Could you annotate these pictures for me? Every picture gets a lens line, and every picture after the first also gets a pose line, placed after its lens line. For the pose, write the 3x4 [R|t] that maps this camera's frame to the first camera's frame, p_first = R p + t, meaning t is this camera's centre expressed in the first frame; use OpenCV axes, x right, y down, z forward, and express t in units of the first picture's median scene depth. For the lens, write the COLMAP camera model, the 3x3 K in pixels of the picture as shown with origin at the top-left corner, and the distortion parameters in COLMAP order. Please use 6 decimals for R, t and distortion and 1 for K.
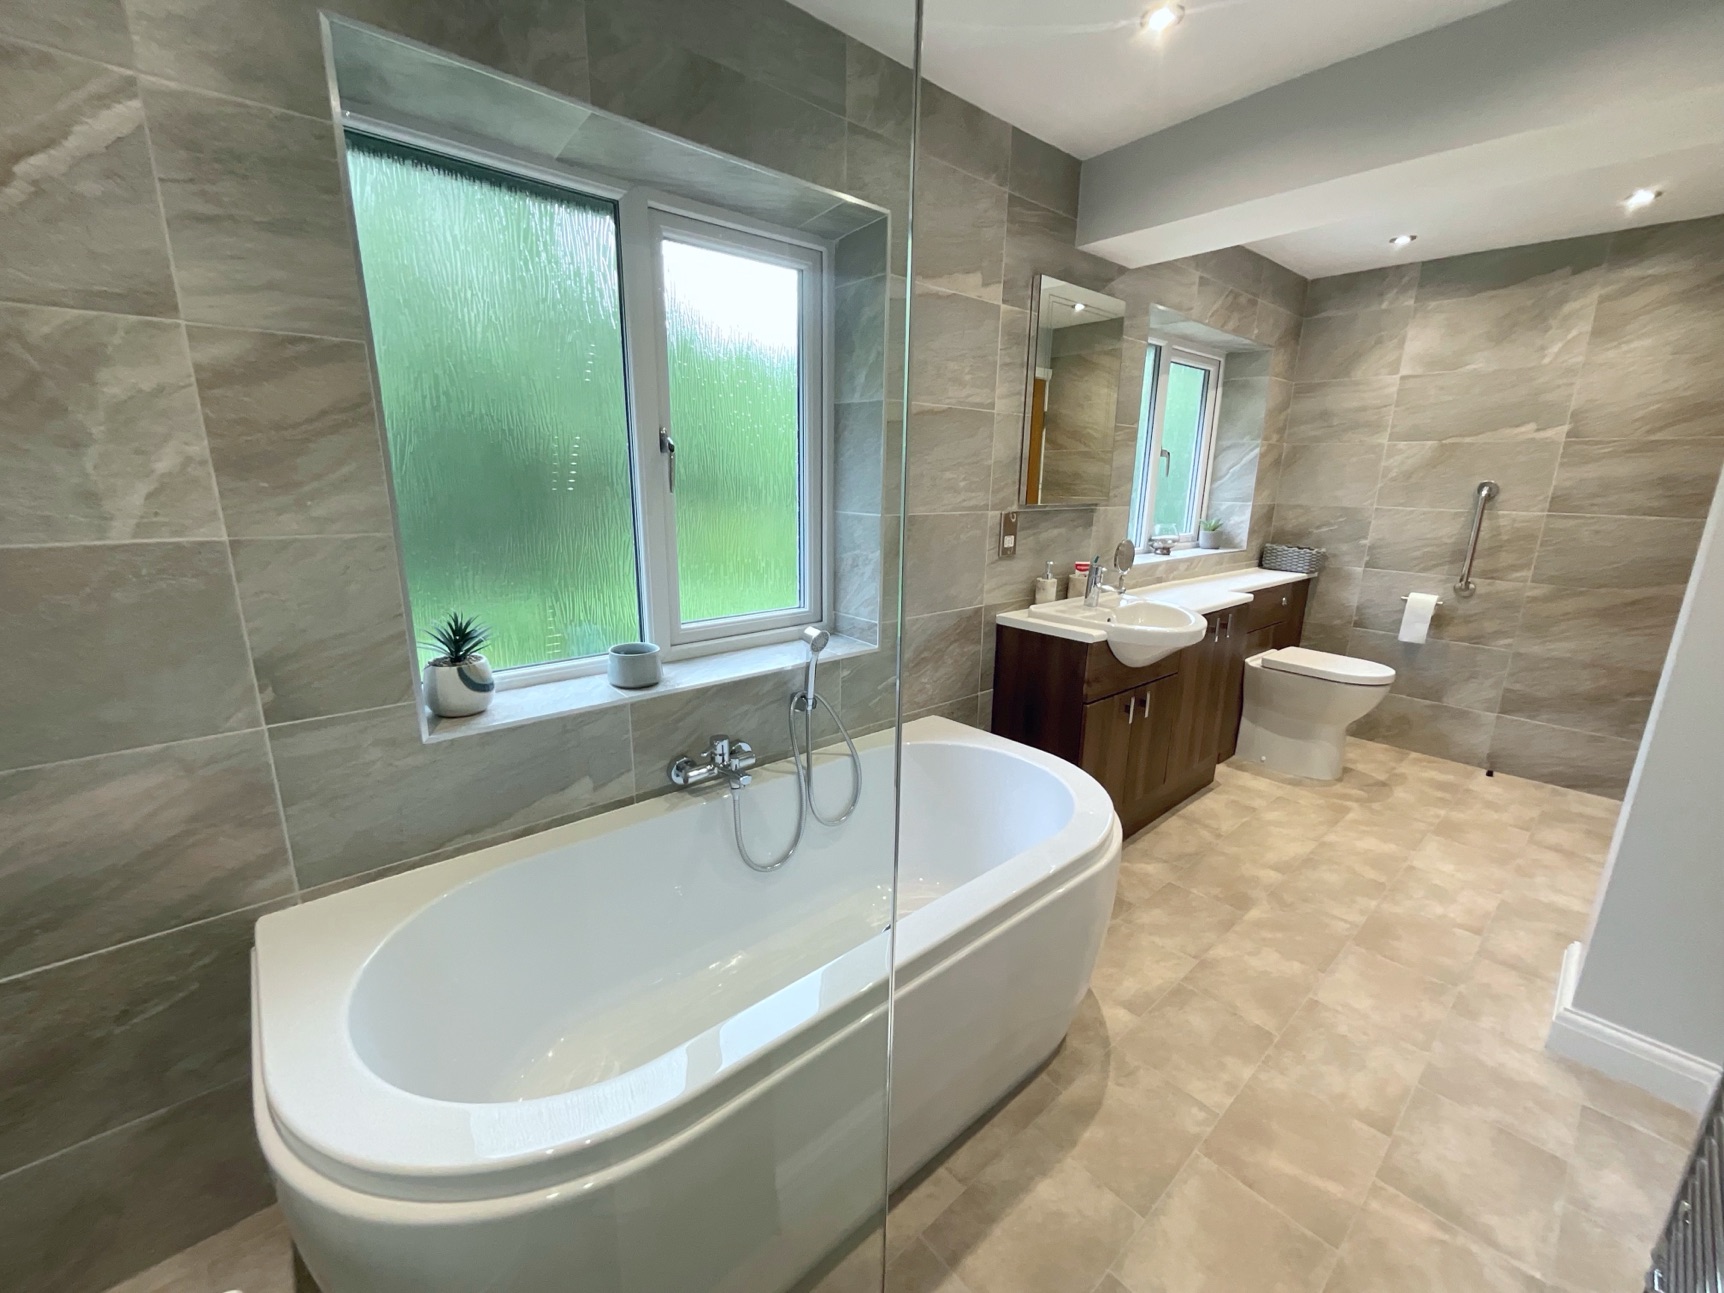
lens RADIAL K [[695.8, 0, 865.8], [0, 695.8, 651.9], [0, 0, 1]] dist [0.002823, 0.000270]
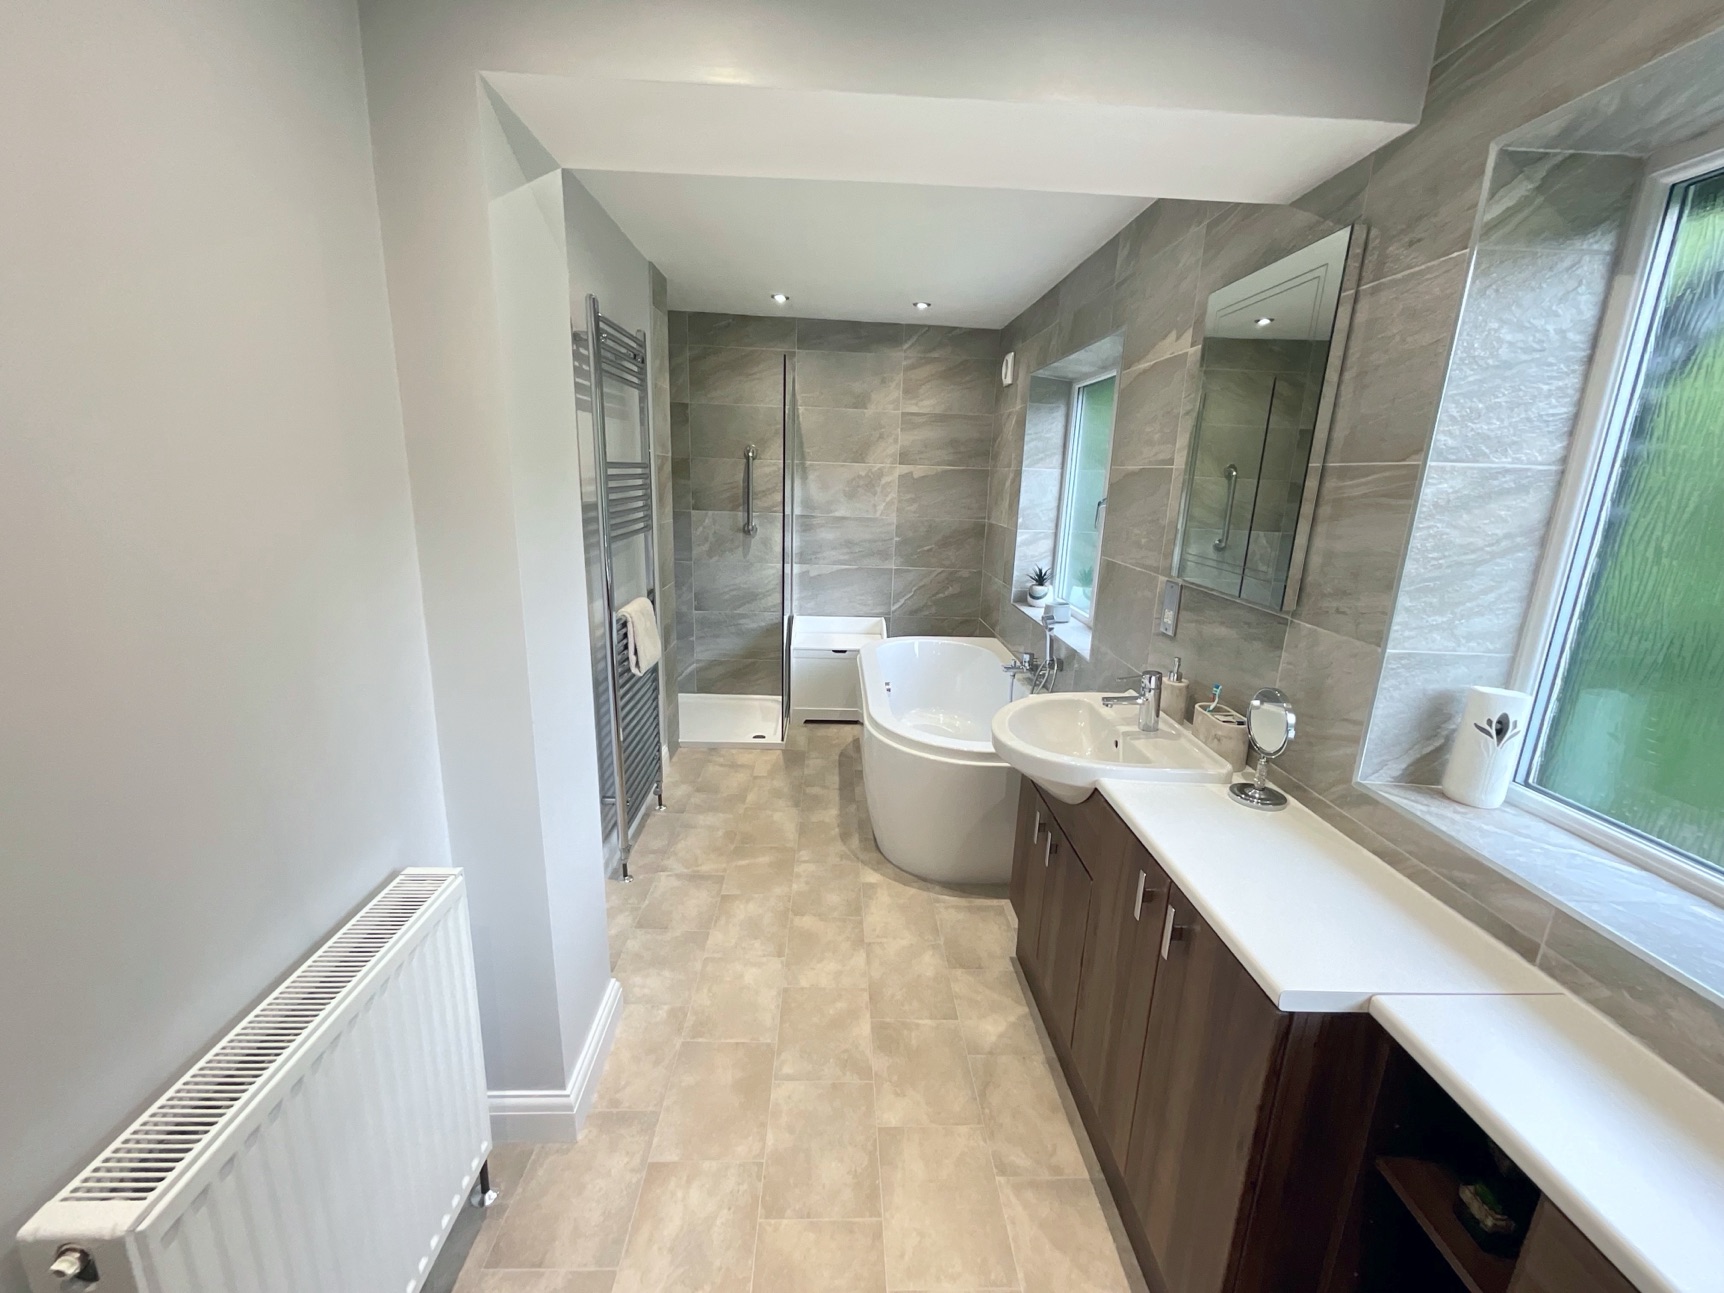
lens RADIAL K [[699.7, 0, 862.0], [0, 699.7, 646.5], [0, 0, 1]] dist [-0.002536, -0.000331]
pose [[-0.629470, 0.155507, -0.761305, 1.210372], [-0.227802, 0.899785, 0.372147, -0.397228], [0.742882, 0.407682, -0.530962, 1.330746]]
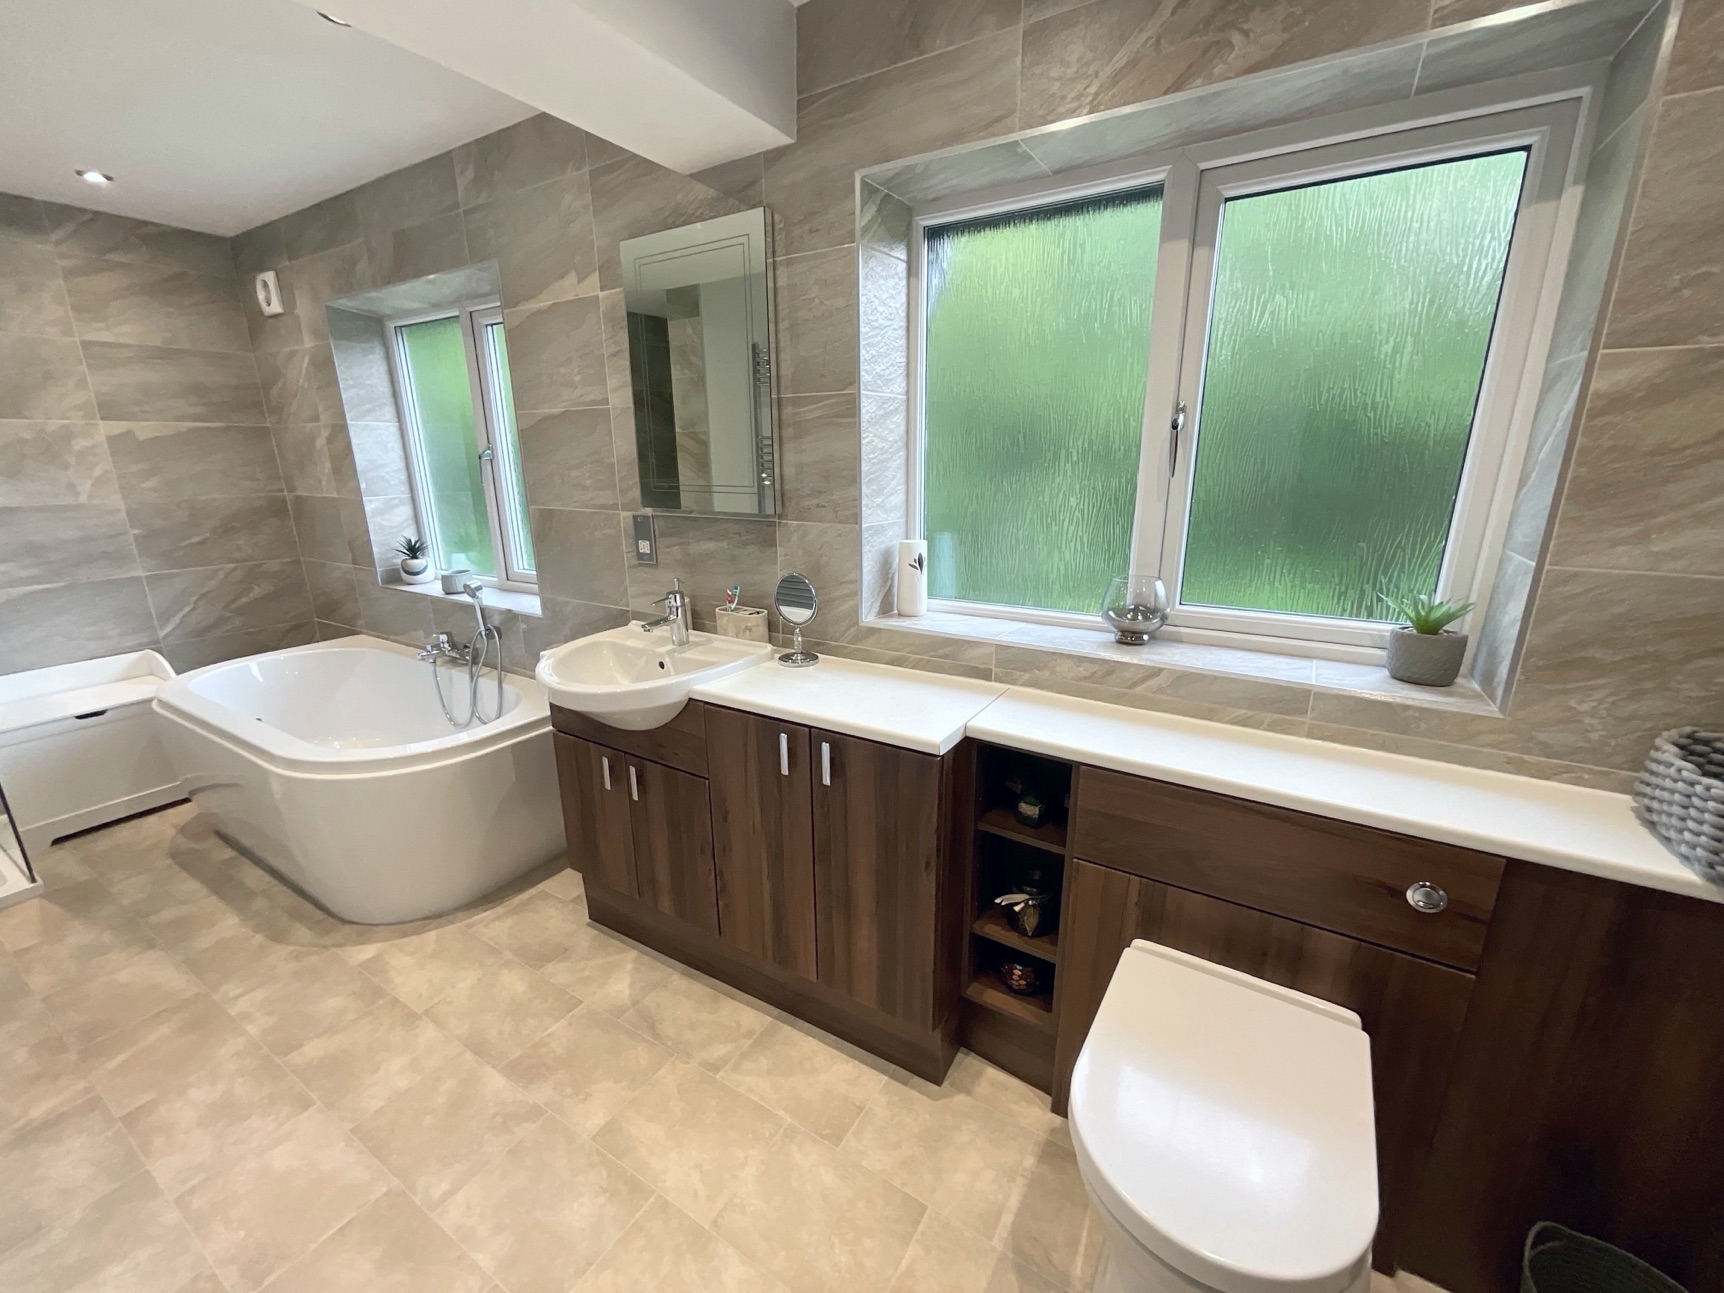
lens RADIAL K [[699.7, 0, 862.0], [0, 699.7, 646.5], [0, 0, 1]] dist [-0.002536, -0.000331]
pose [[0.298784, 0.242013, -0.923124, 1.300694], [-0.221880, 0.958419, 0.179451, -0.291649], [0.928169, 0.151206, 0.340058, 1.090548]]
